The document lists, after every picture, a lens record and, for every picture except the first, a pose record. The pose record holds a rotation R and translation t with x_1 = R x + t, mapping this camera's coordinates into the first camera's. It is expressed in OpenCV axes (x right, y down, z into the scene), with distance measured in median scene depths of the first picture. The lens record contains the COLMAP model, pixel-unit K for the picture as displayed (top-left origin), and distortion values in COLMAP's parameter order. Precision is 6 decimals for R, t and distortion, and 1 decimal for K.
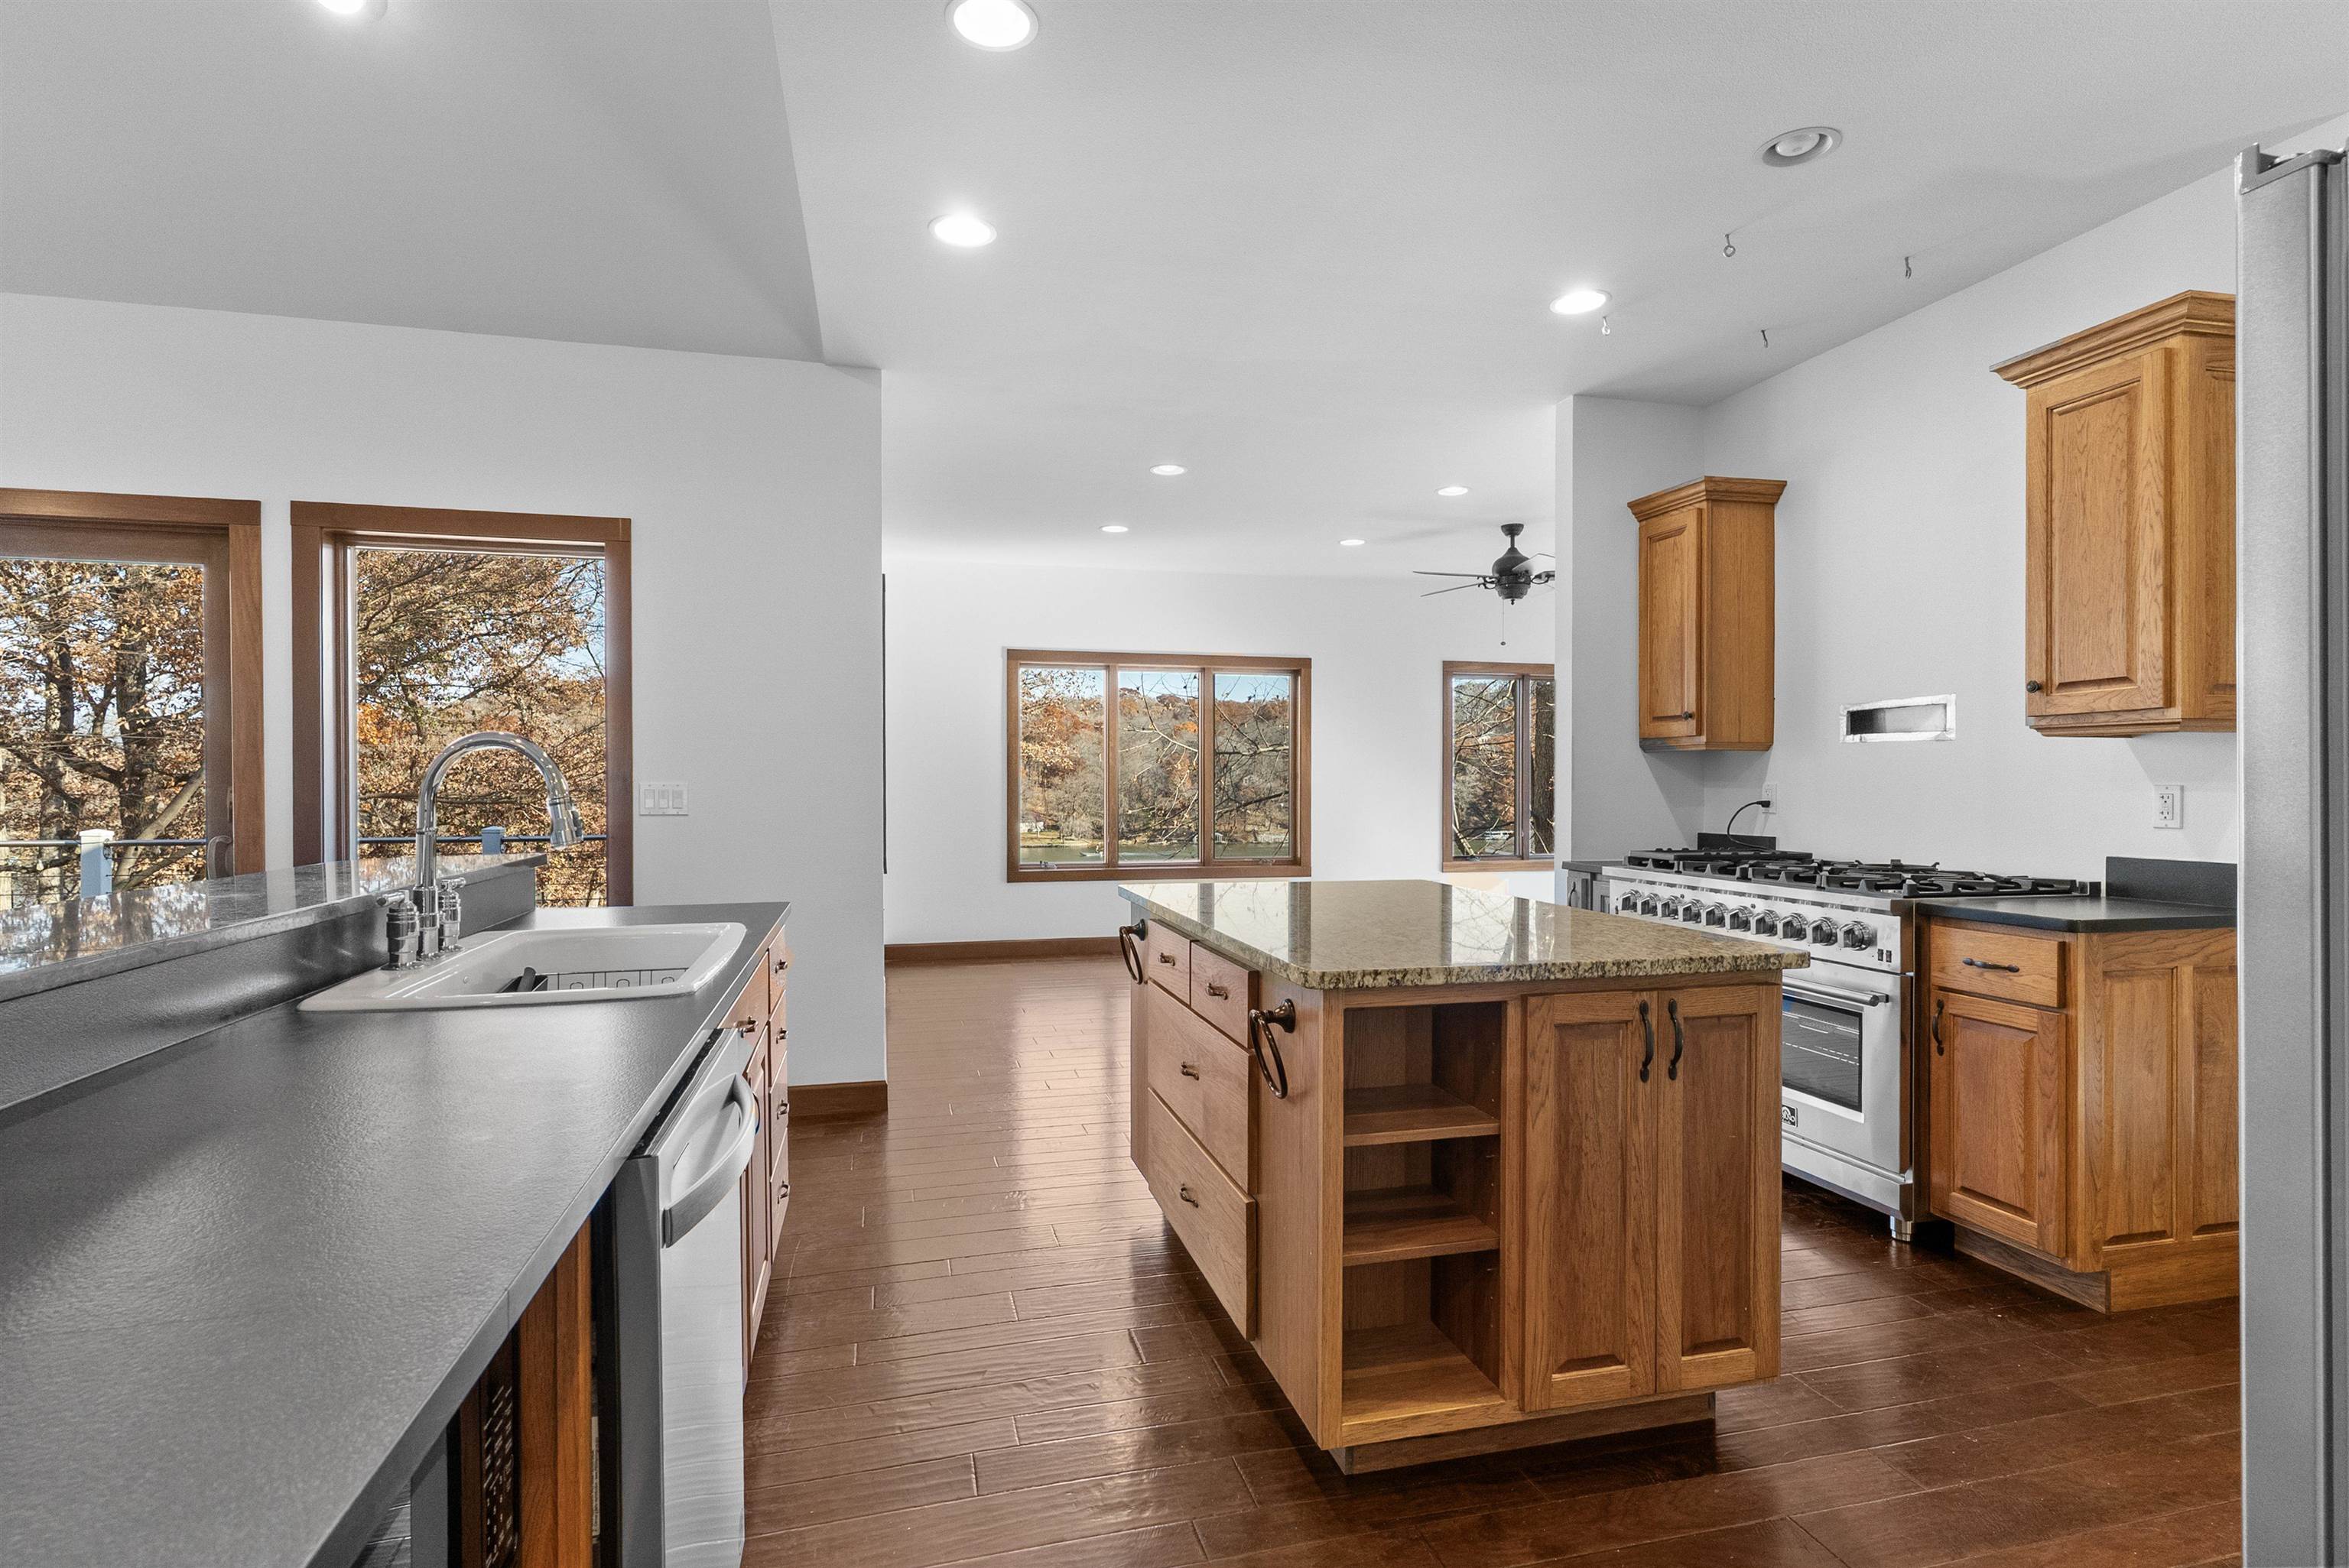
lens RADIAL K [[1129.0, 0, 1158.3], [0, 1129.0, 788.7], [0, 0, 1]] dist [0.004104, -0.002124]
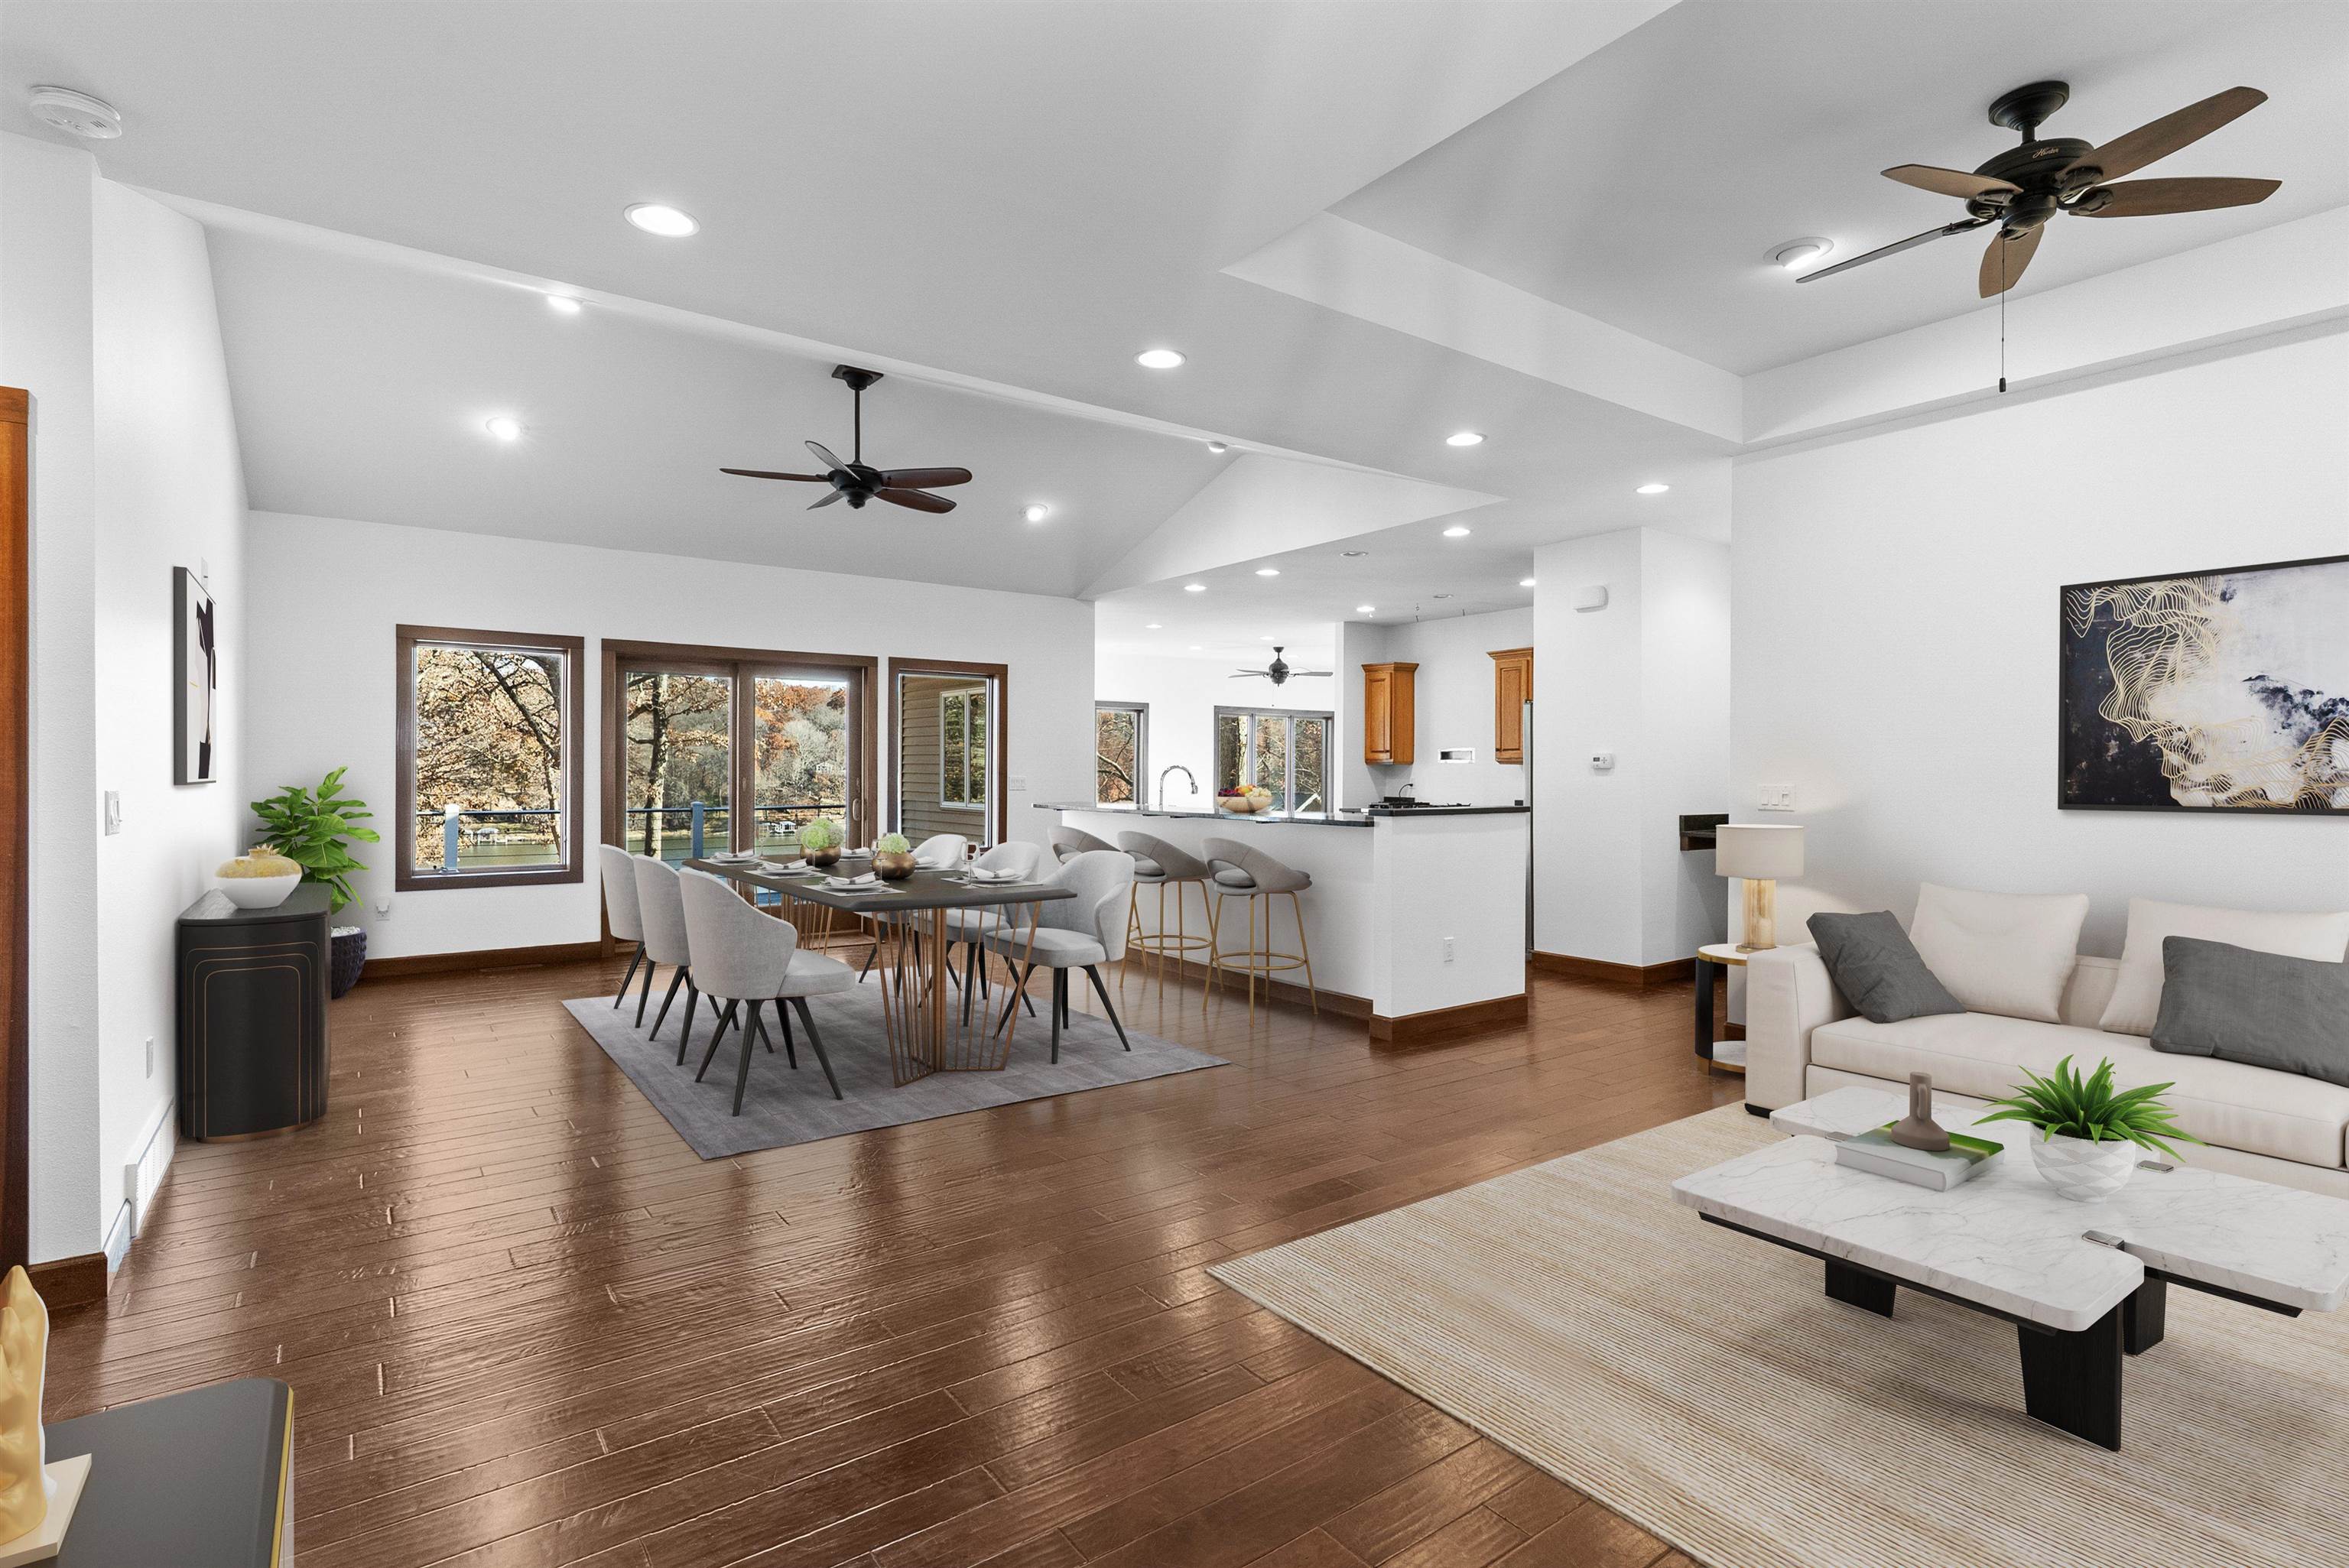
lens RADIAL K [[1129.0, 0, 1151.1], [0, 1129.0, 775.8], [0, 0, 1]] dist [0.004104, -0.002124]
pose [[0.929776, 0.000657, 0.368125, -1.120504], [-0.000586, 1.000000, -0.000307, -0.006755], [-0.368125, 0.000070, 0.929776, -1.377789]]
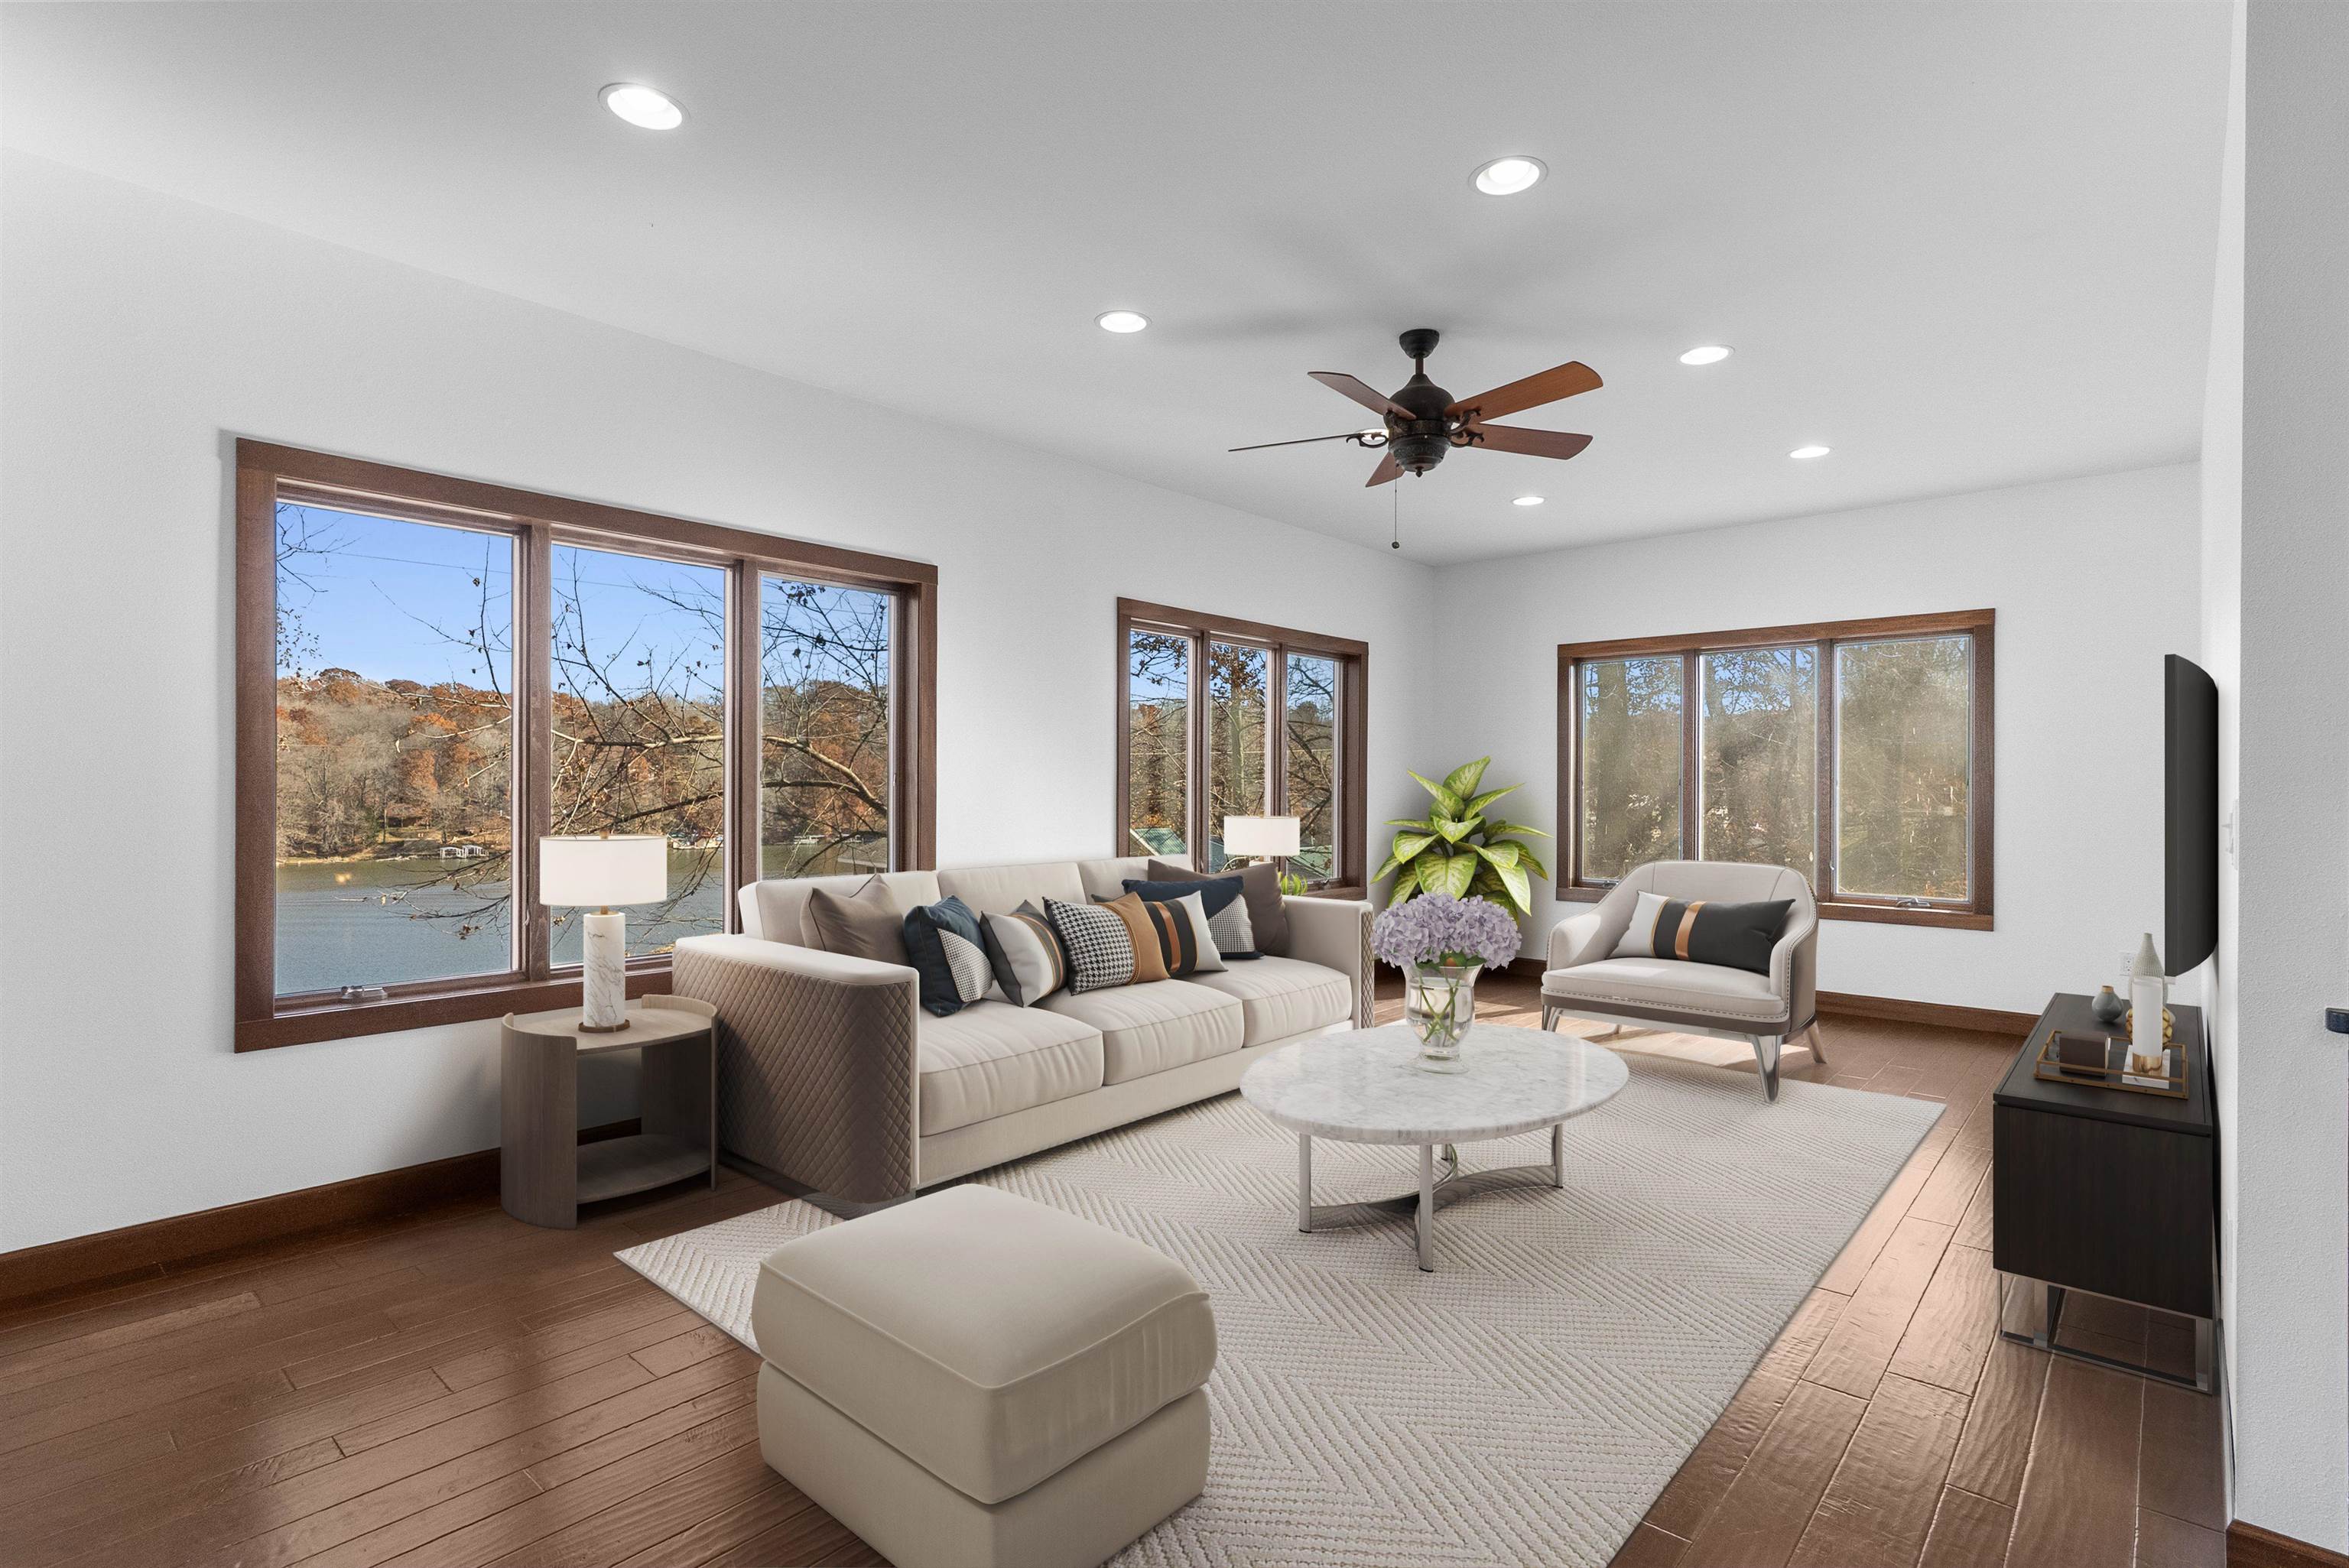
lens RADIAL K [[1129.0, 0, 1161.1], [0, 1129.0, 790.2], [0, 0, 1]] dist [0.004104, -0.002124]
pose [[0.824471, 0.000644, 0.565904, -0.196396], [0.000533, 0.999998, -0.001916, -0.009801], [-0.565904, 0.001881, 0.824469, 1.073859]]
